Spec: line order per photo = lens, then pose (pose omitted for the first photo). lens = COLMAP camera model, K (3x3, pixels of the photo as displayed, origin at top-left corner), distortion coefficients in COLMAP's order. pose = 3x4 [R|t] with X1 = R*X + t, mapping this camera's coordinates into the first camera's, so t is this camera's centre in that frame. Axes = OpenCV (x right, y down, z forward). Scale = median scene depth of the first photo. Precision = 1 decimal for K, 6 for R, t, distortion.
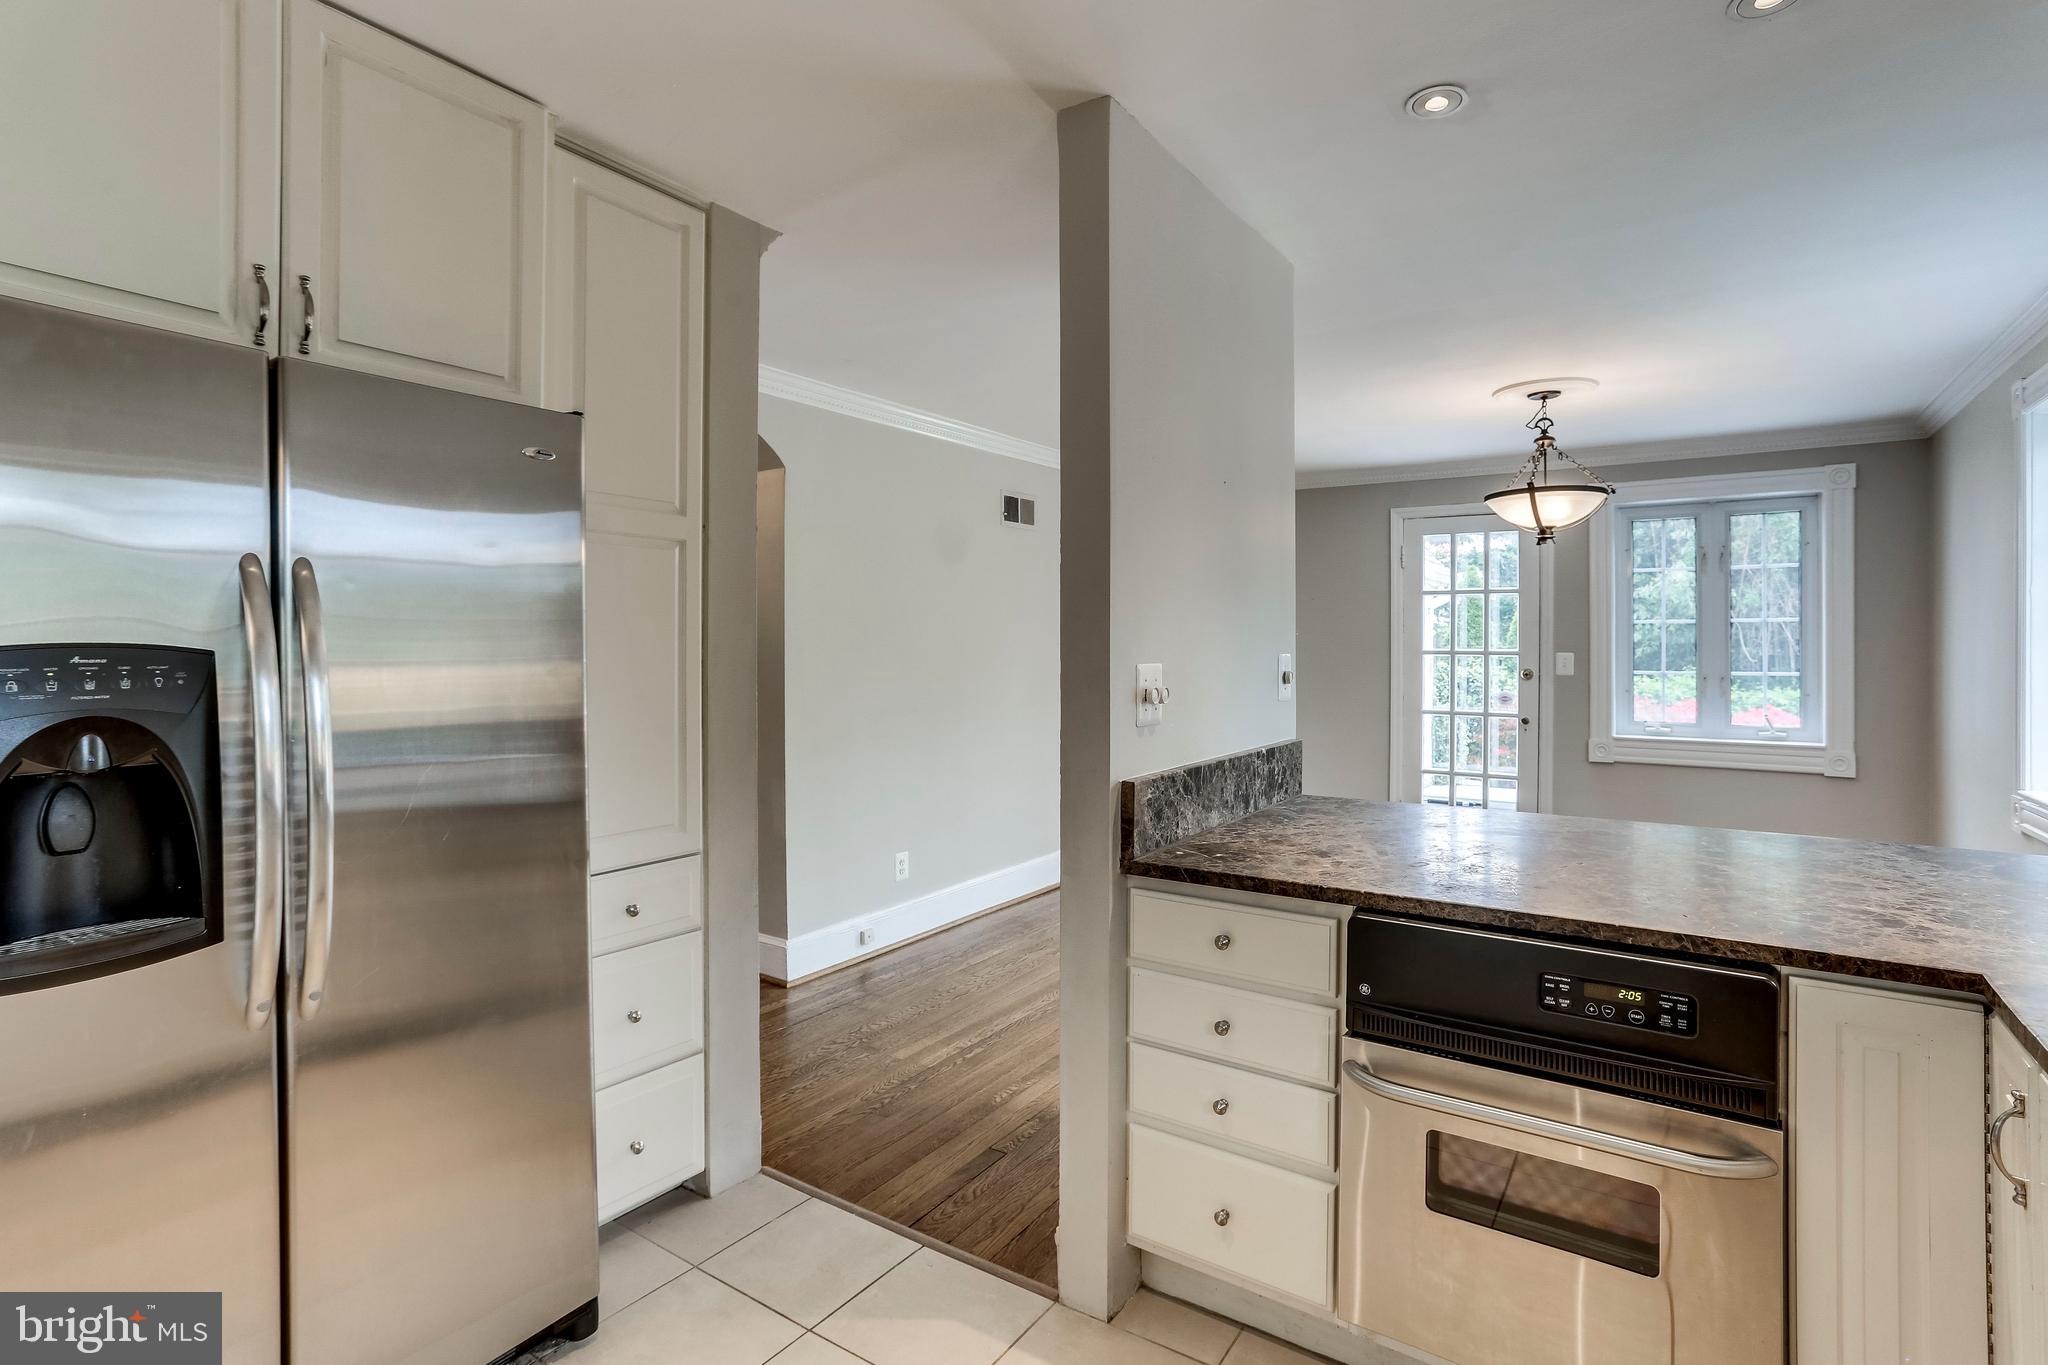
lens RADIAL K [[1001.5, 0, 1052.4], [0, 1001.5, 654.6], [0, 0, 1]] dist [-0.018014, 0.000216]
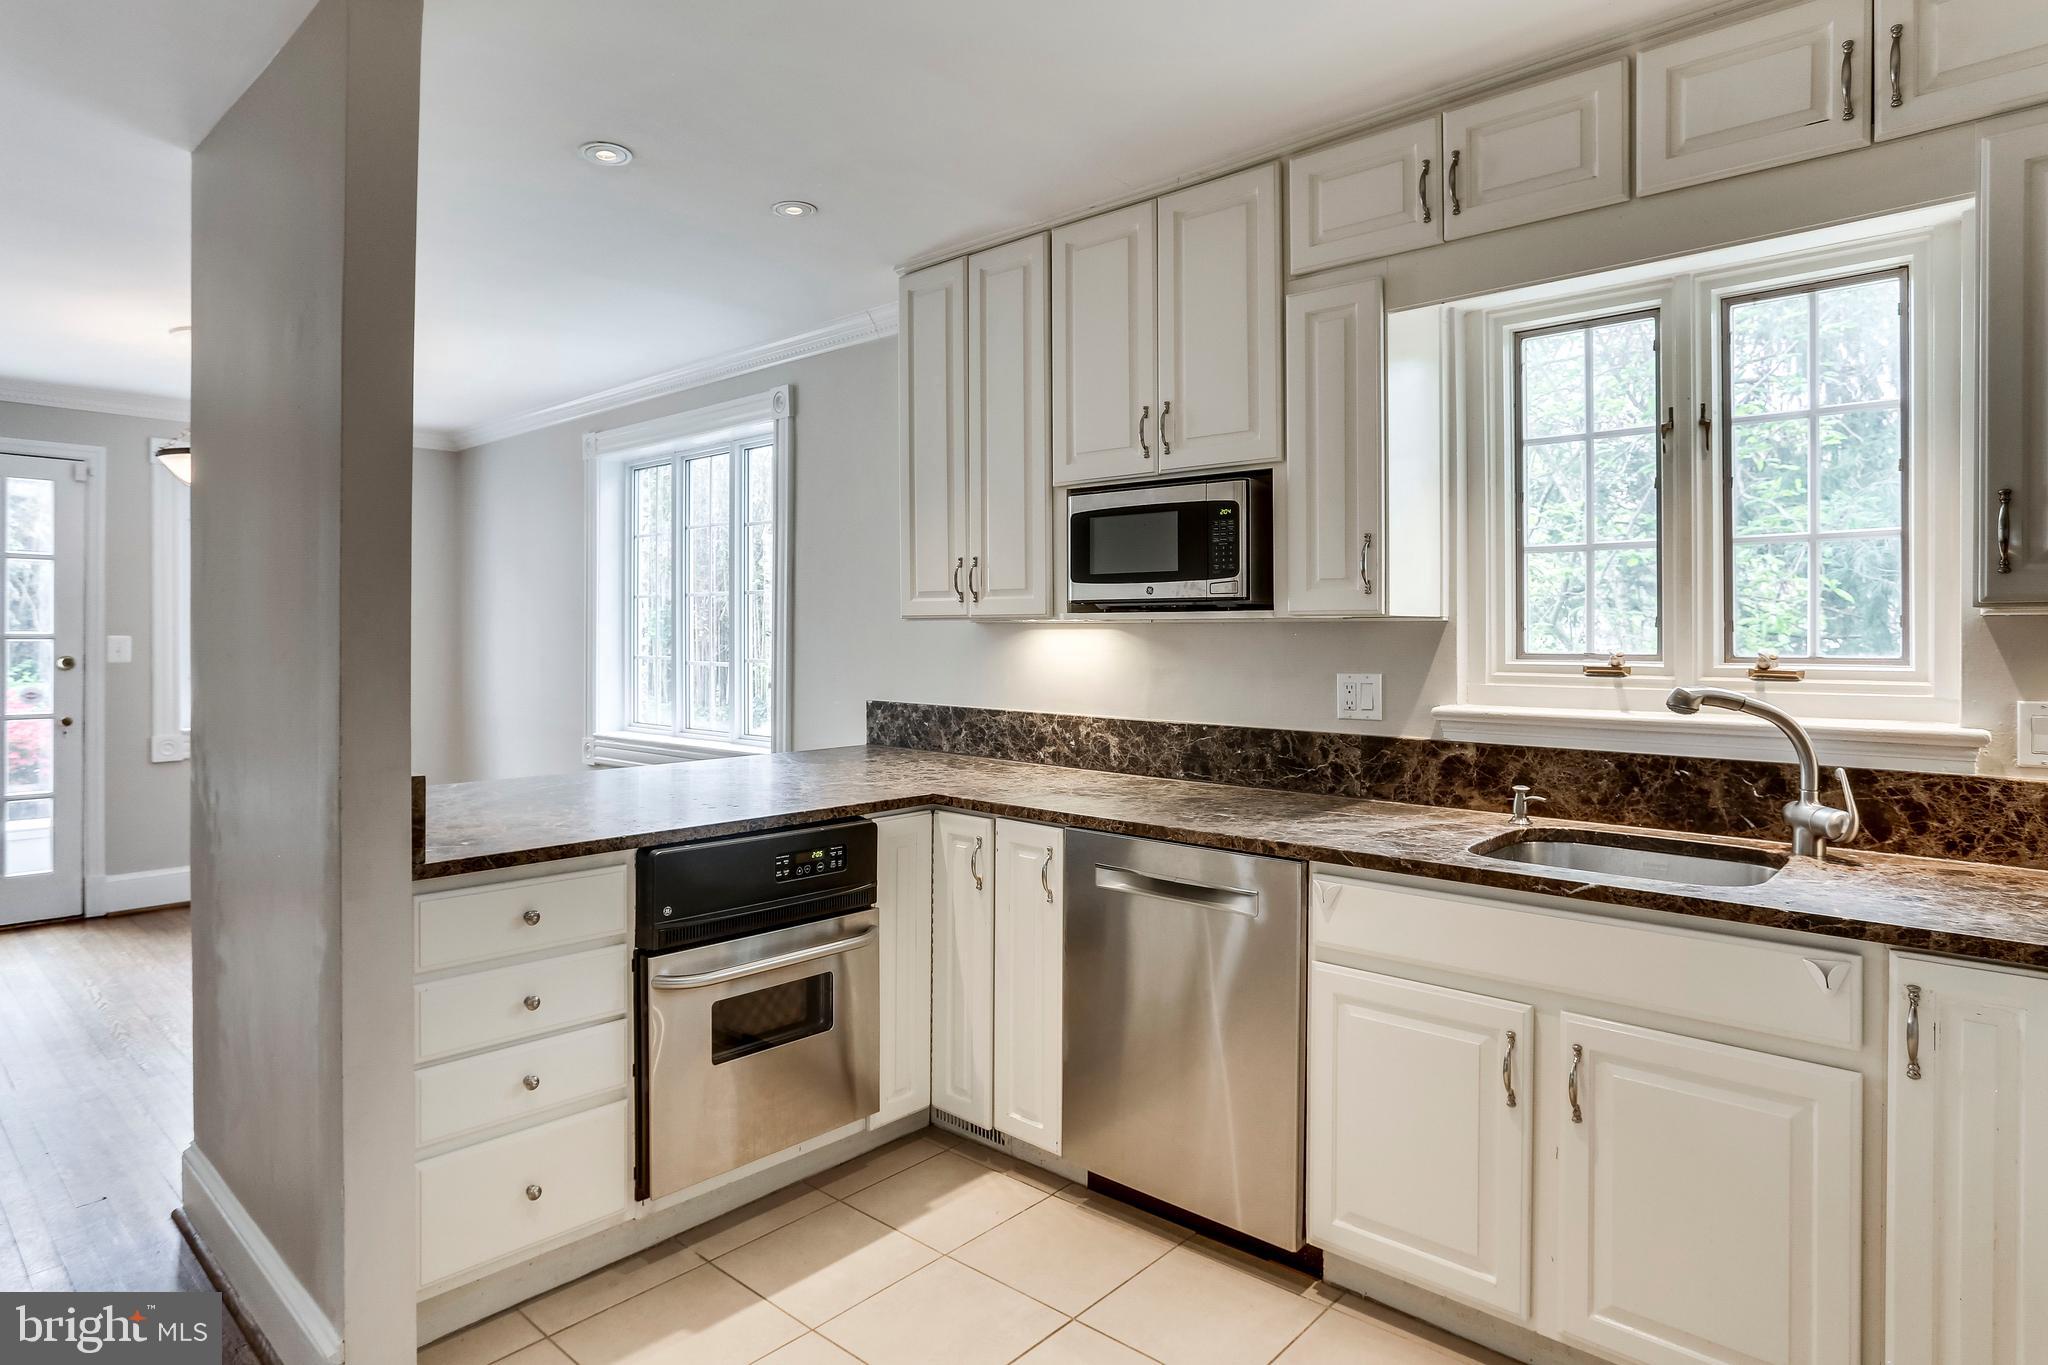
lens RADIAL K [[1137.6, 0, 1013.8], [0, 1137.6, 641.5], [0, 0, 1]] dist [-0.049815, 0.023408]
pose [[0.156883, -0.009524, 0.987571, -0.385504], [0.008071, 0.999932, 0.008361, 0.001909], [-0.987584, 0.006659, 0.156949, 0.152609]]
